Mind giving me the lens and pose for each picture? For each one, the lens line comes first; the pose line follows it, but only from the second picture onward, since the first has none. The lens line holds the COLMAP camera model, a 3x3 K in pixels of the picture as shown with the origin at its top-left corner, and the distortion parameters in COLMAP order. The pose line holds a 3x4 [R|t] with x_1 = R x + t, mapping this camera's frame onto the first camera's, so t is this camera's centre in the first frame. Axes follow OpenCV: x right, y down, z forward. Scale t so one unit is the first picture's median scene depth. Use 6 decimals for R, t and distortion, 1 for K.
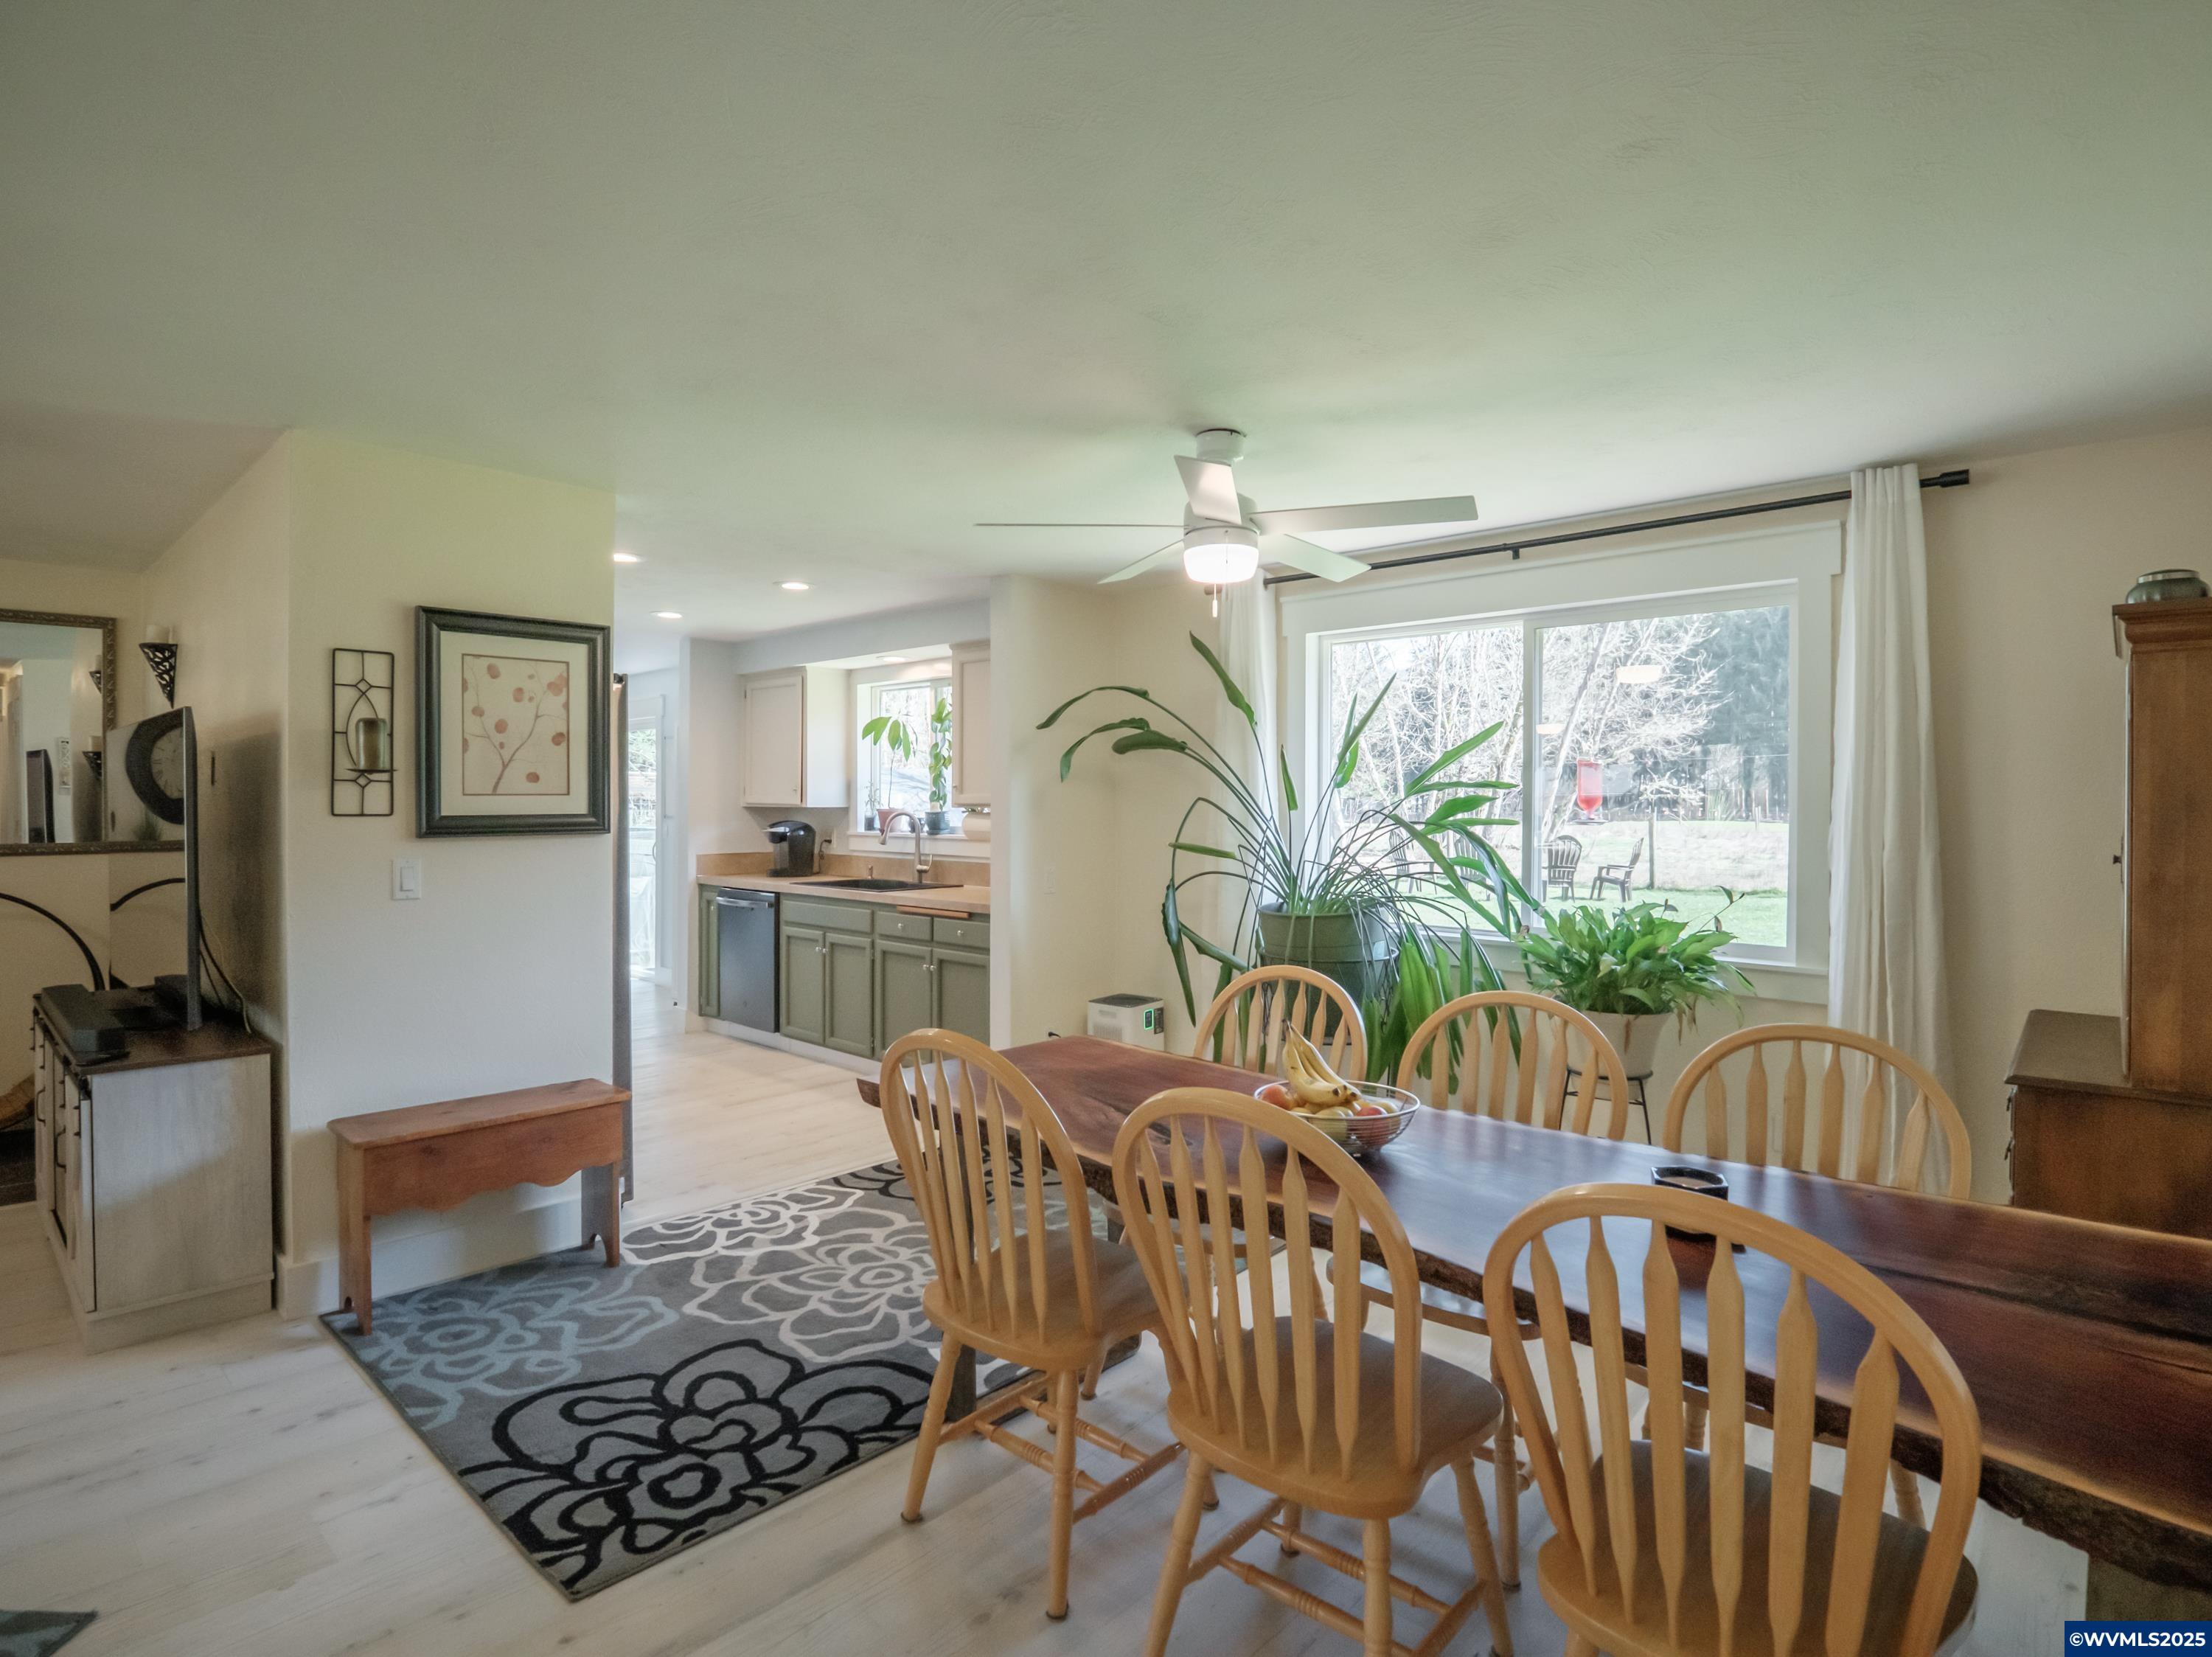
lens RADIAL K [[1158.6, 0, 1114.0], [0, 1158.6, 818.7], [0, 0, 1]] dist [-0.032485, -0.004053]
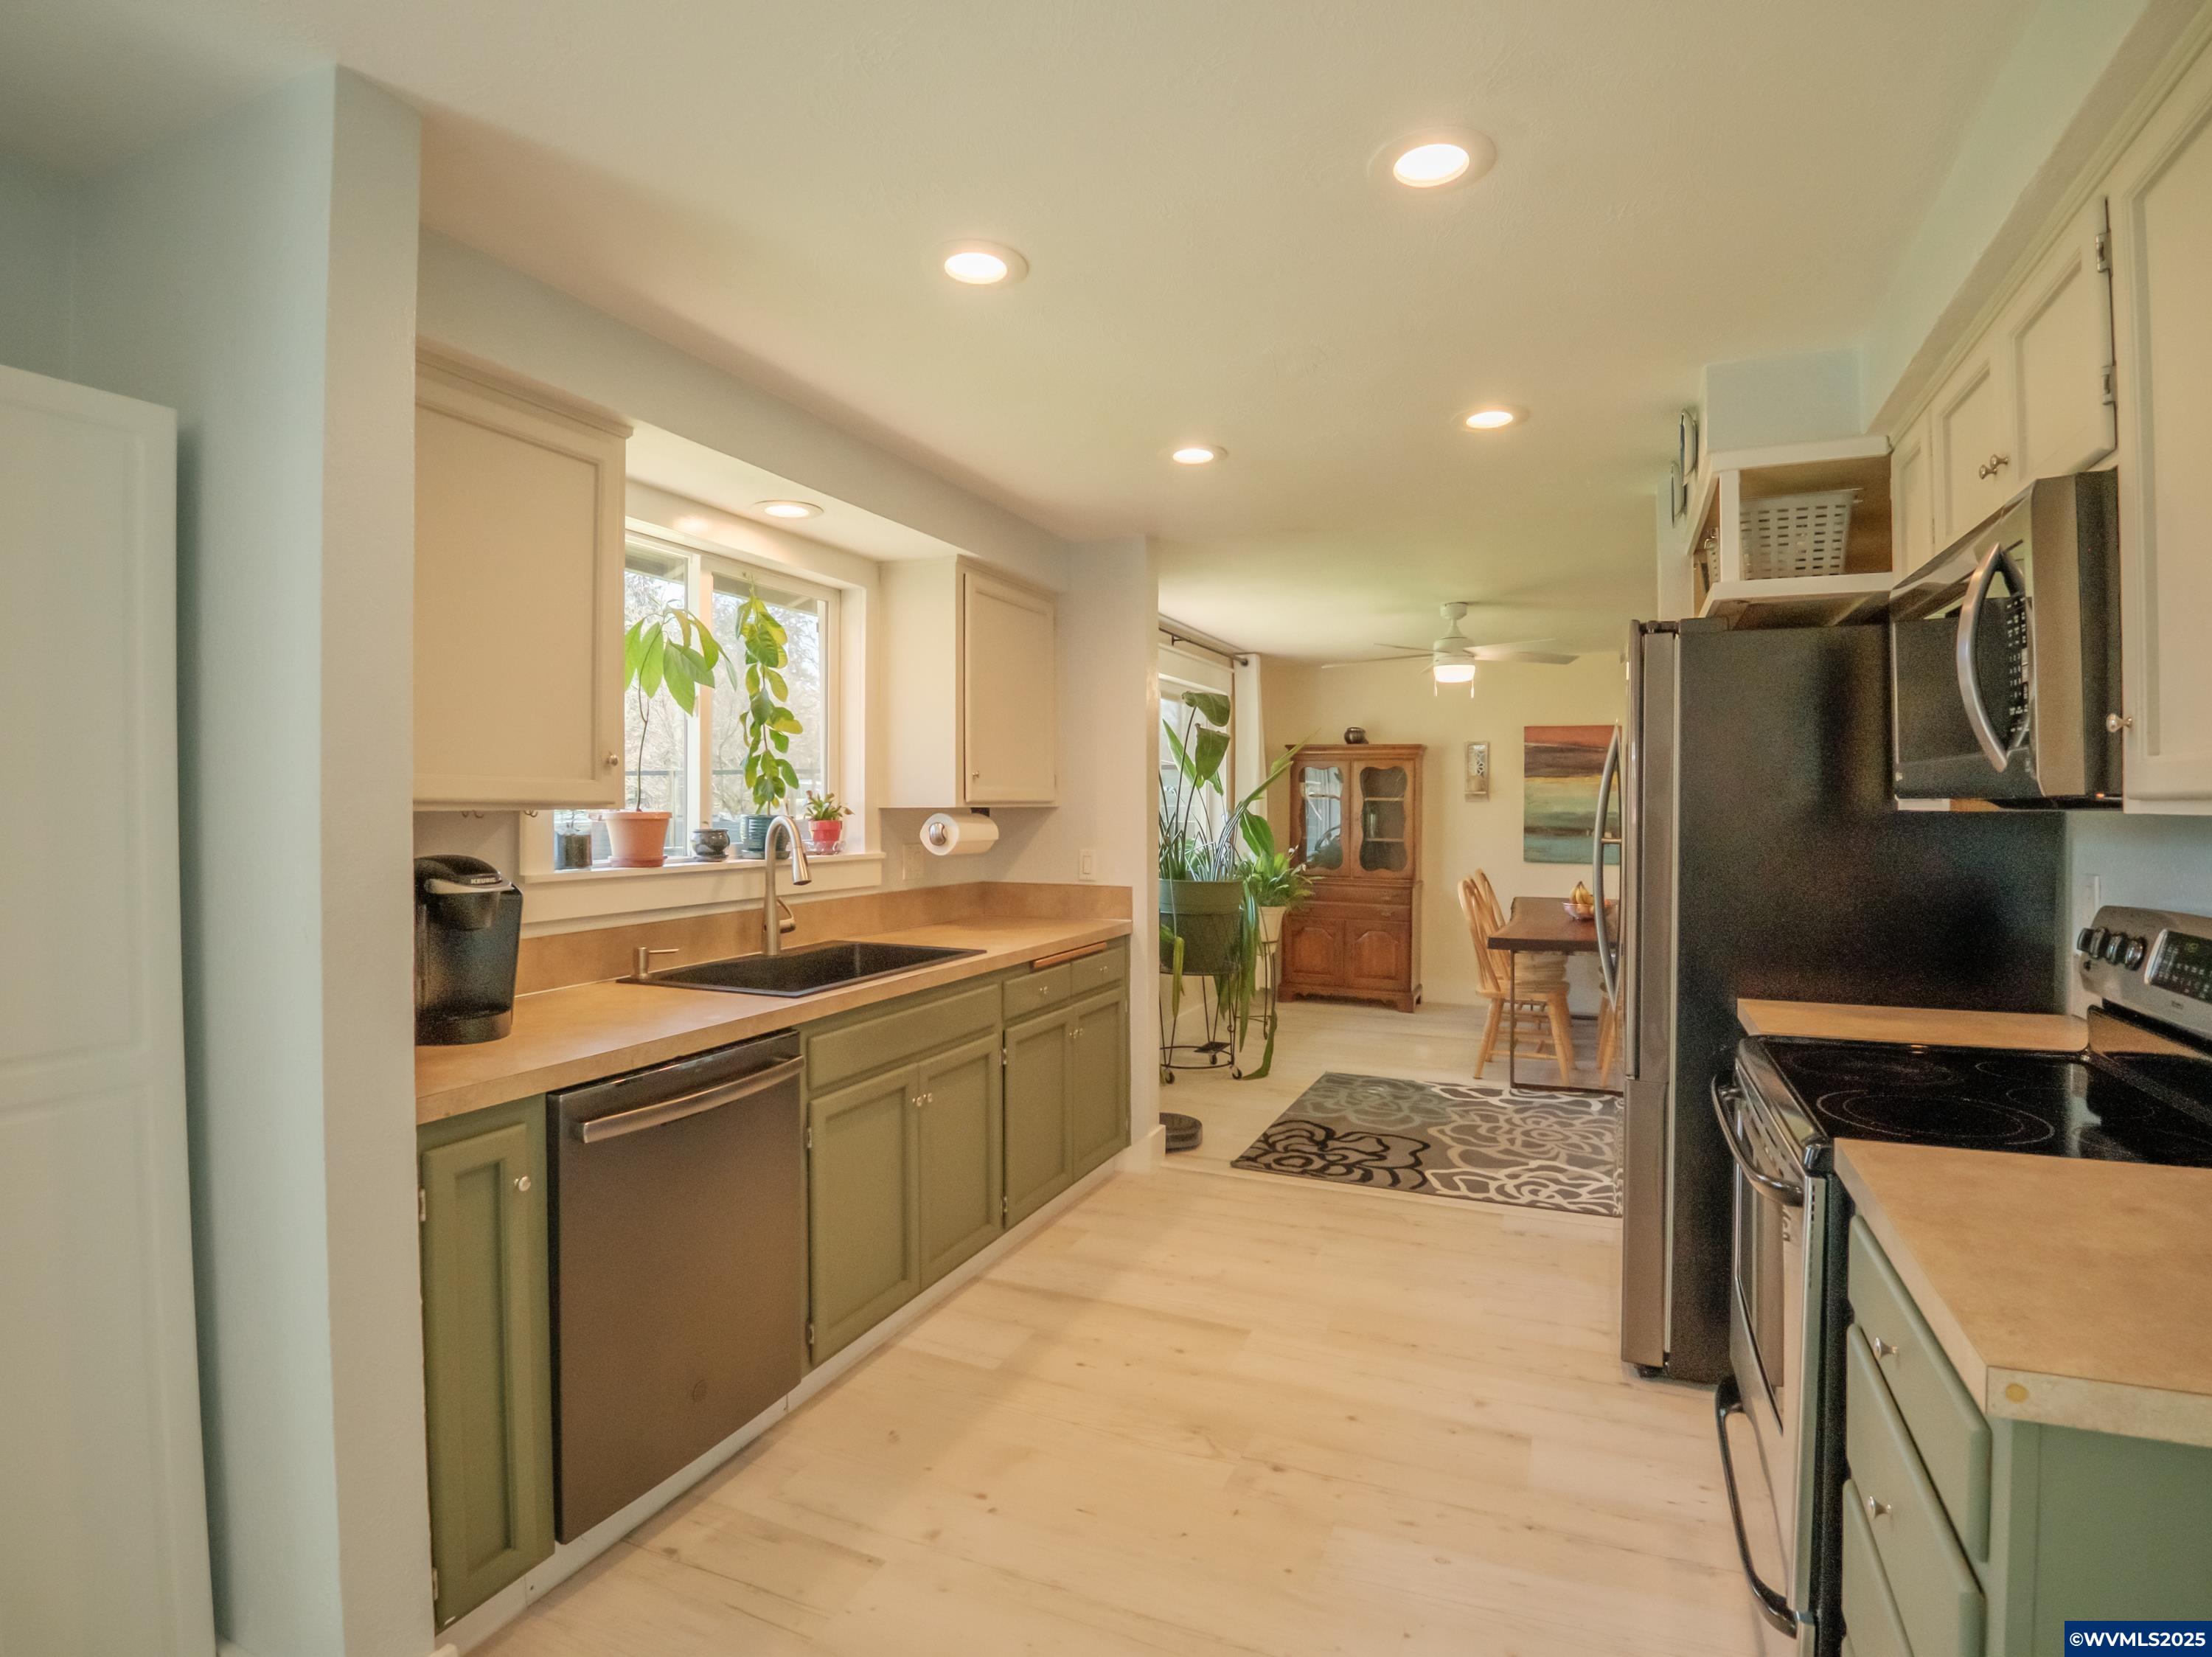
lens RADIAL K [[1122.4, 0, 1134.6], [0, 1122.4, 810.6], [0, 0, 1]] dist [-0.026219, -0.006821]
pose [[-0.346904, -0.002778, 0.937897, -1.336219], [0.014132, 0.999867, 0.008188, -0.017070], [-0.937794, 0.016095, -0.346819, 1.985764]]
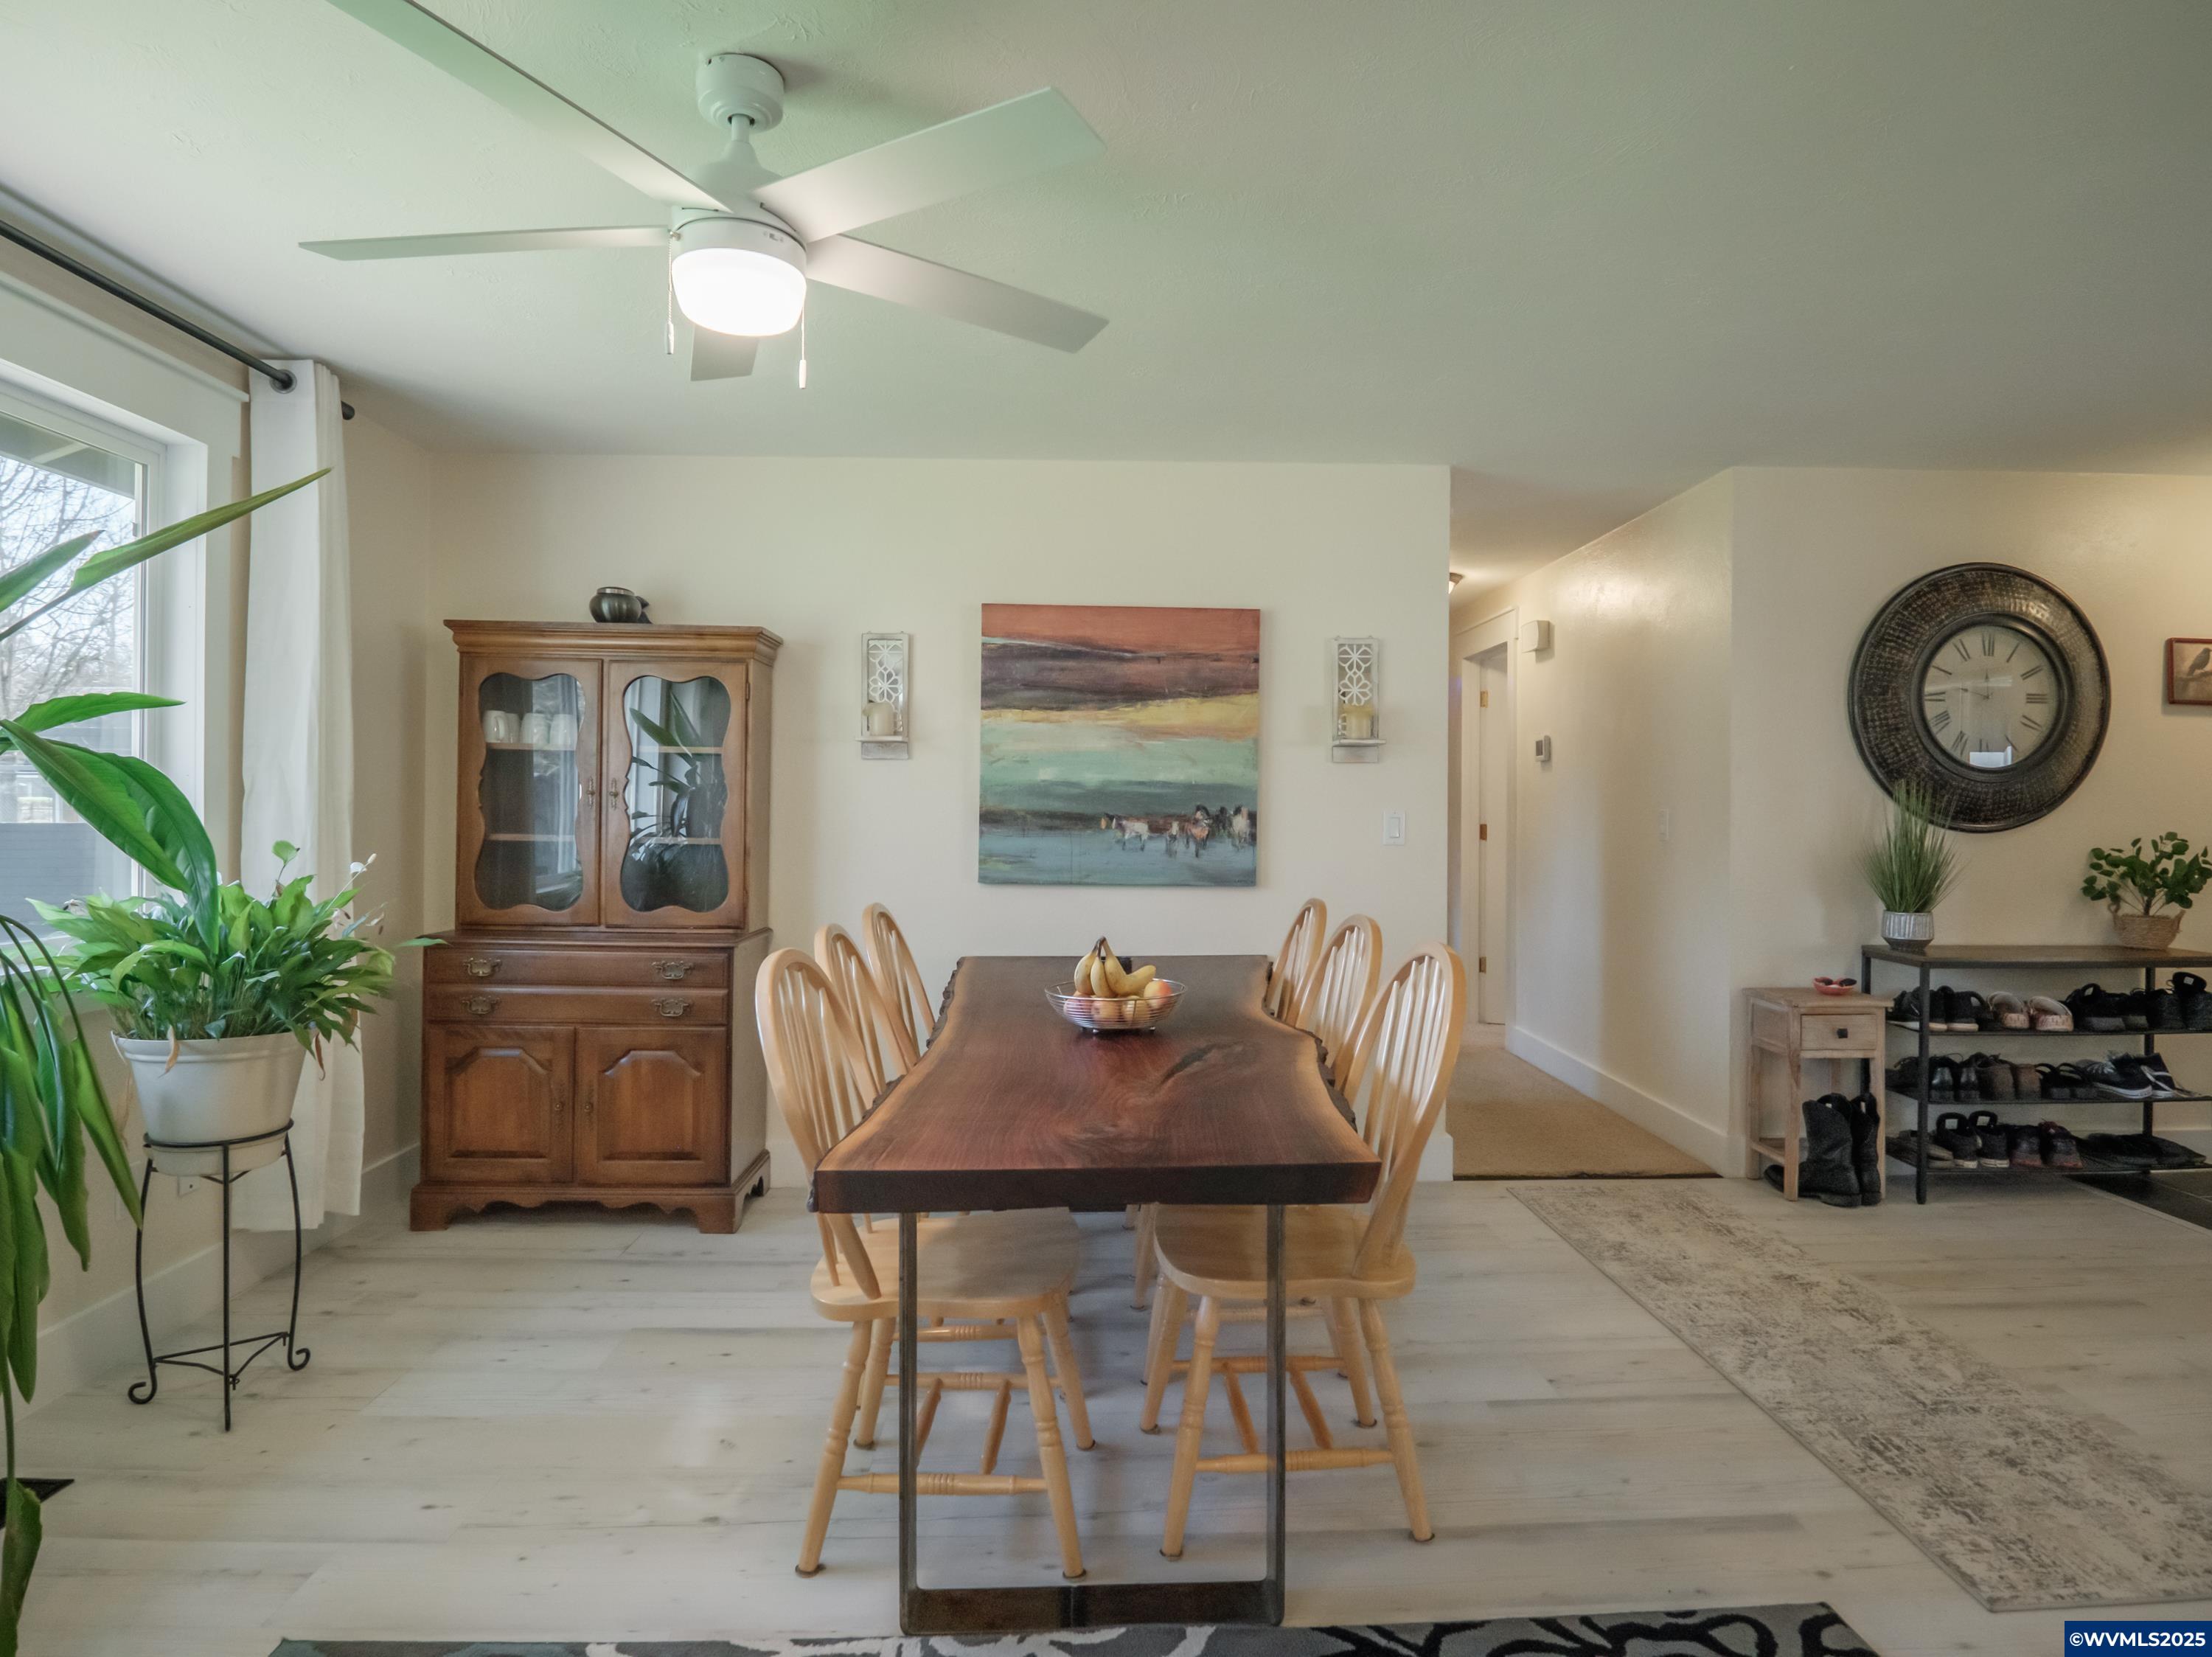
lens RADIAL K [[1267.6, 0, 1146.1], [0, 1267.6, 804.9], [0, 0, 1]] dist [-0.003702, 0.000092]
pose [[-0.715245, 0.001322, 0.698872, -0.472115], [0.005239, 0.999980, 0.003470, 0.035302], [-0.698854, 0.006143, -0.715238, 1.237662]]
